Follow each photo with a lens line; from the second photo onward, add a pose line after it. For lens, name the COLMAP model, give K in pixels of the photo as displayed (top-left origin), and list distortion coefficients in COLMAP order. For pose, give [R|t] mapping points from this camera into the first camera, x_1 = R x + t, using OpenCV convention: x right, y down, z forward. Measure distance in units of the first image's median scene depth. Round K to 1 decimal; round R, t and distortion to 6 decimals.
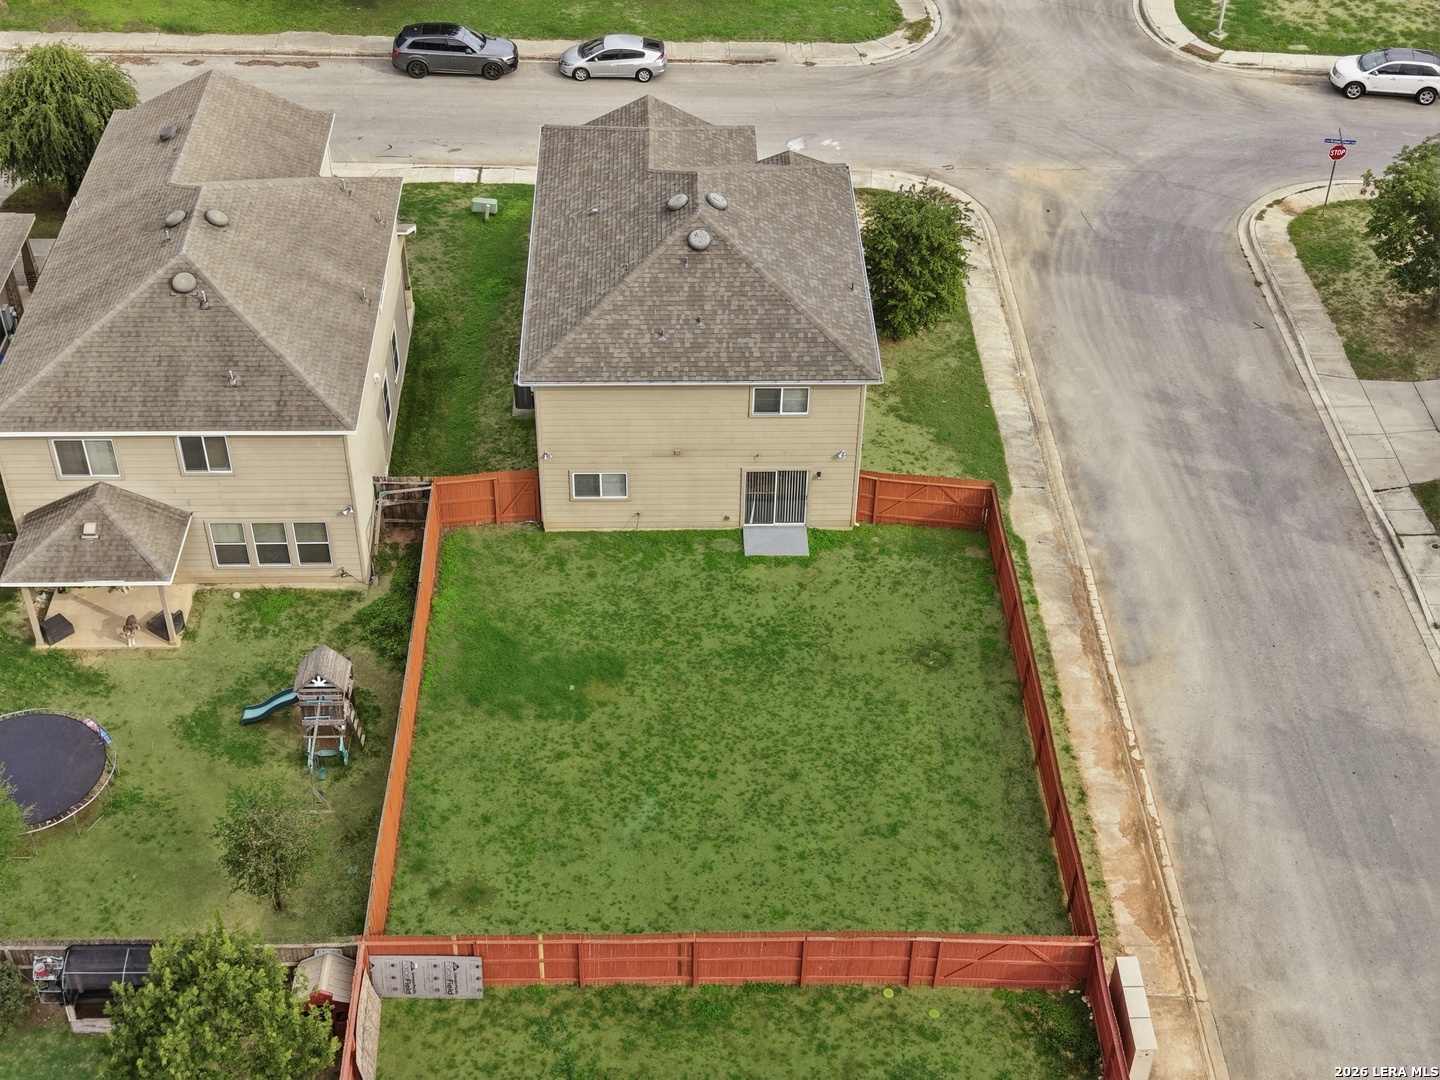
lens RADIAL K [[1864.5, 0, 713.9], [0, 1864.5, 539.6], [0, 0, 1]] dist [0.195787, -0.629441]
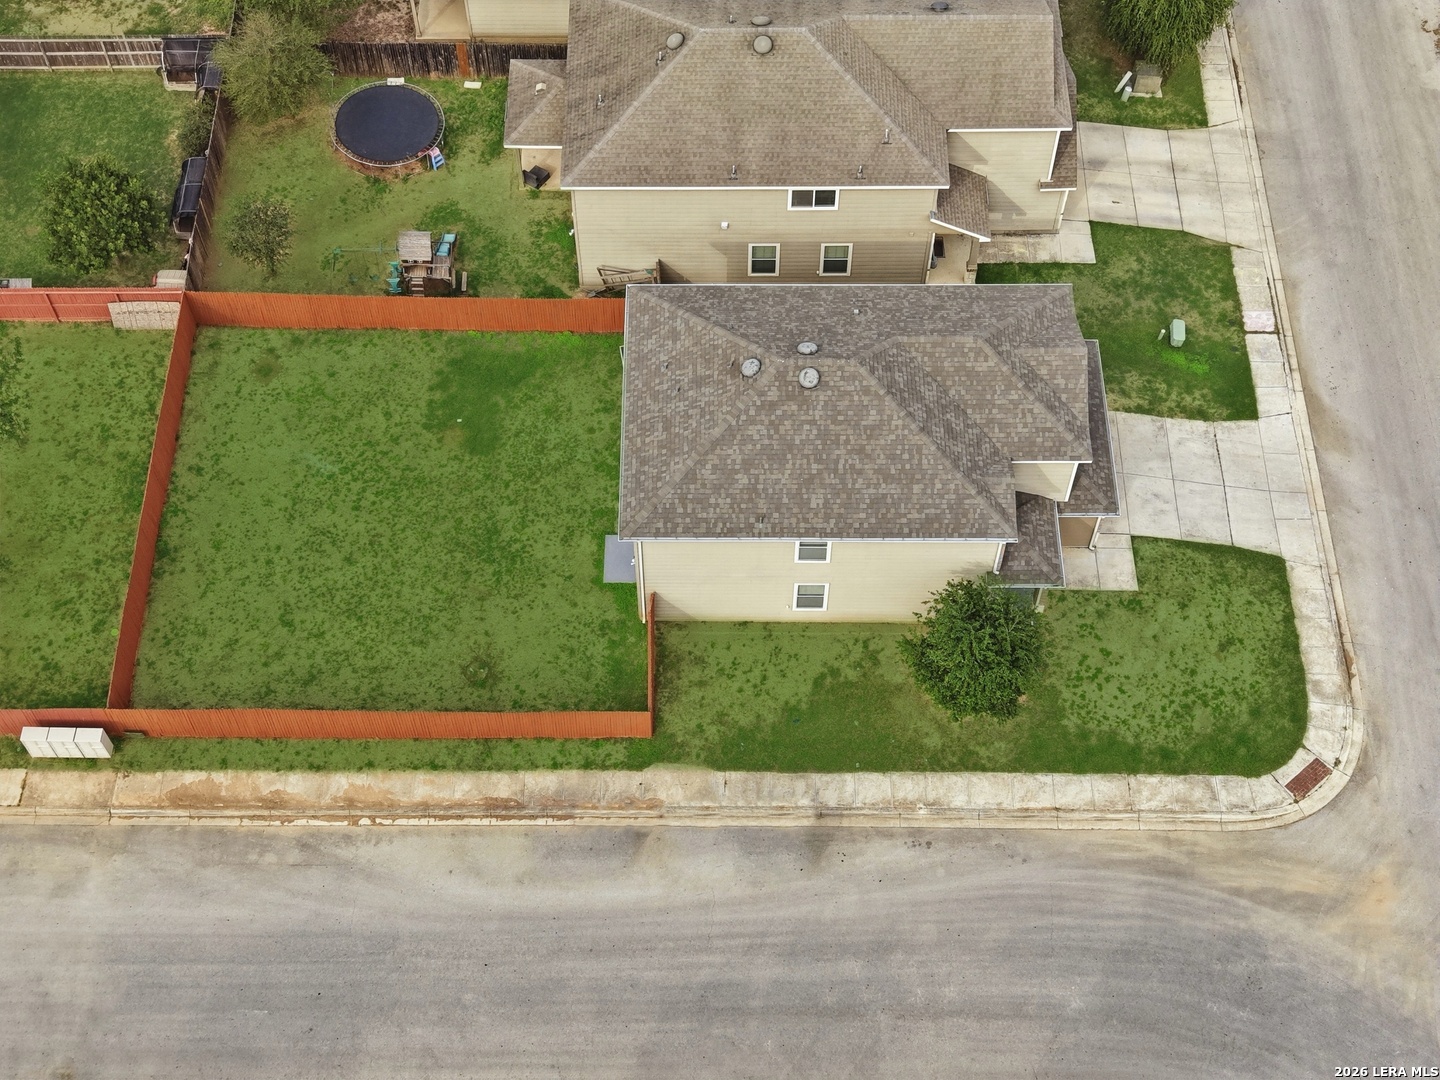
lens RADIAL K [[1864.5, 0, 713.9], [0, 1864.5, 539.6], [0, 0, 1]] dist [0.195787, -0.629441]
pose [[-0.017384, 0.843875, -0.536258, 0.701821], [-0.652918, 0.396612, 0.645289, -0.858902], [0.757229, 0.361350, 0.544086, 0.455713]]
